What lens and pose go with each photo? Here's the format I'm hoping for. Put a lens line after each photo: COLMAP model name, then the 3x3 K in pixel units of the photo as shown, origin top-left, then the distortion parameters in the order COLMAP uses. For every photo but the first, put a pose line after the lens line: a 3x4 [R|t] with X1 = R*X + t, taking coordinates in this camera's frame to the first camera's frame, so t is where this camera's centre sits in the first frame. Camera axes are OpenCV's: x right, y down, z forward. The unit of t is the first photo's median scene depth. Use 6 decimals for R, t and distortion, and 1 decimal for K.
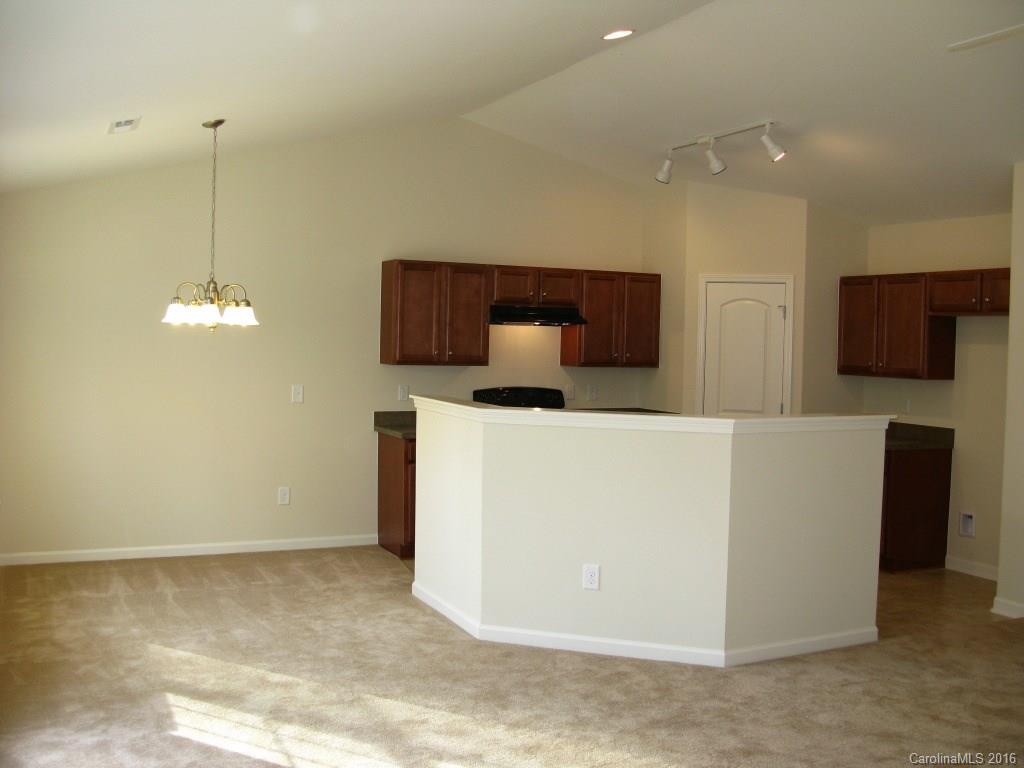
lens RADIAL K [[1048.6, 0, 516.4], [0, 1048.6, 389.7], [0, 0, 1]] dist [-0.235651, 0.329998]
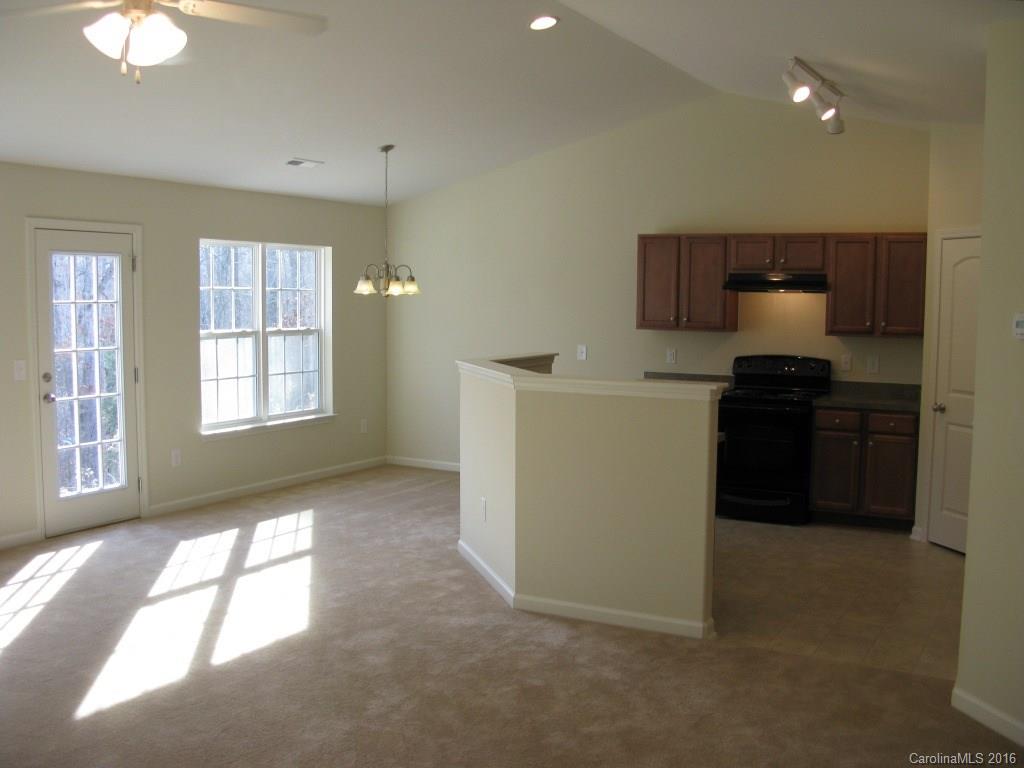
lens RADIAL K [[1048.6, 0, 516.4], [0, 1048.6, 389.7], [0, 0, 1]] dist [-0.235651, 0.329998]
pose [[0.578836, 0.057783, -0.813394, 0.693545], [-0.039876, 0.998299, 0.042542, -0.001580], [0.814468, 0.007810, 0.580156, 0.243921]]
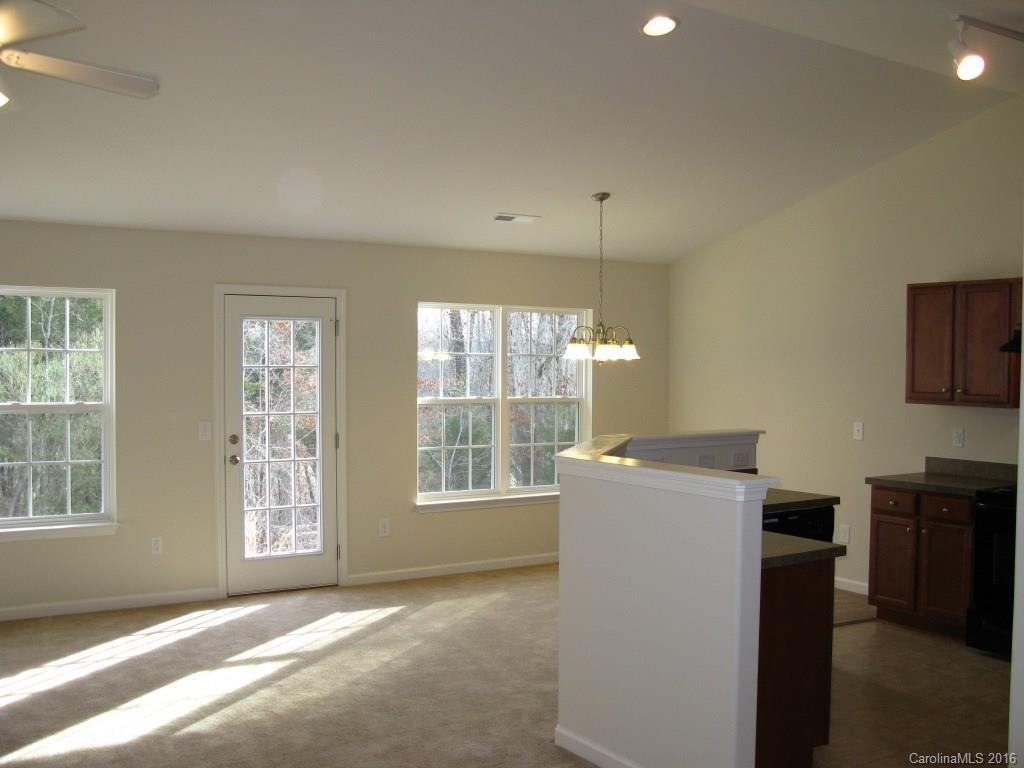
lens RADIAL K [[1048.6, 0, 516.4], [0, 1048.6, 389.7], [0, 0, 1]] dist [-0.235651, 0.329998]
pose [[0.121284, 0.004787, -0.992606, 0.681102], [-0.055666, 0.998447, -0.001986, -0.014458], [0.991056, 0.055495, 0.121362, 0.548717]]
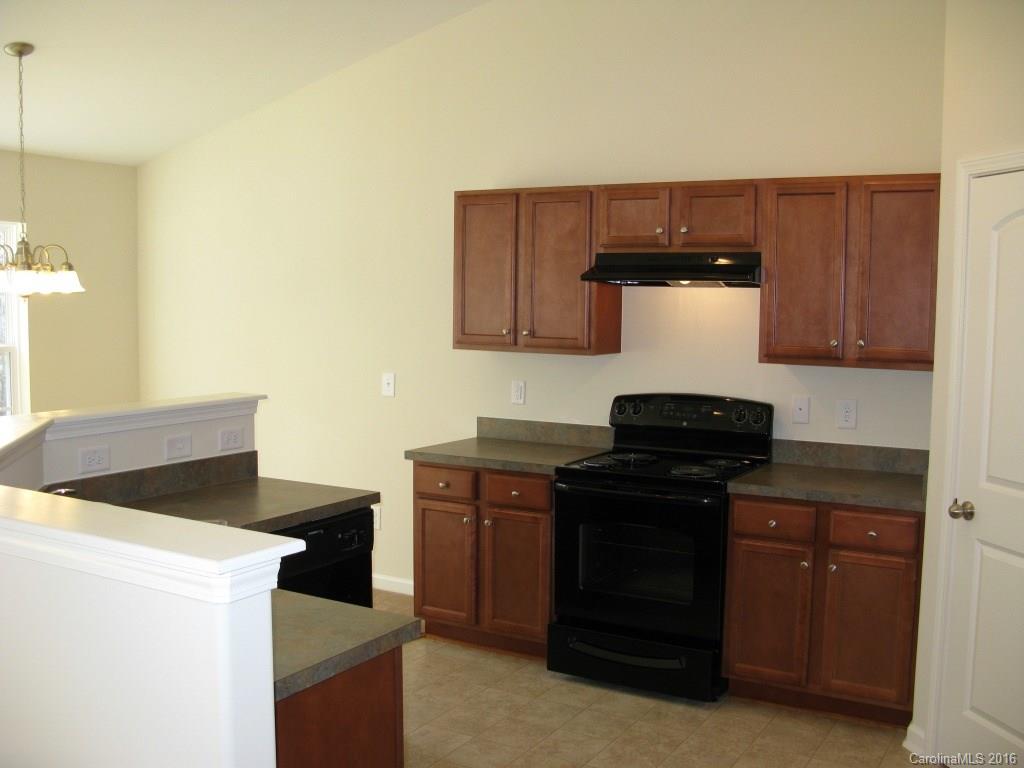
lens RADIAL K [[1048.6, 0, 516.4], [0, 1048.6, 389.7], [0, 0, 1]] dist [-0.235651, 0.329998]
pose [[0.561588, 0.056223, -0.825505, 0.448041], [-0.041485, 0.998347, 0.039773, -0.025129], [0.826376, 0.011910, 0.562992, 0.634632]]
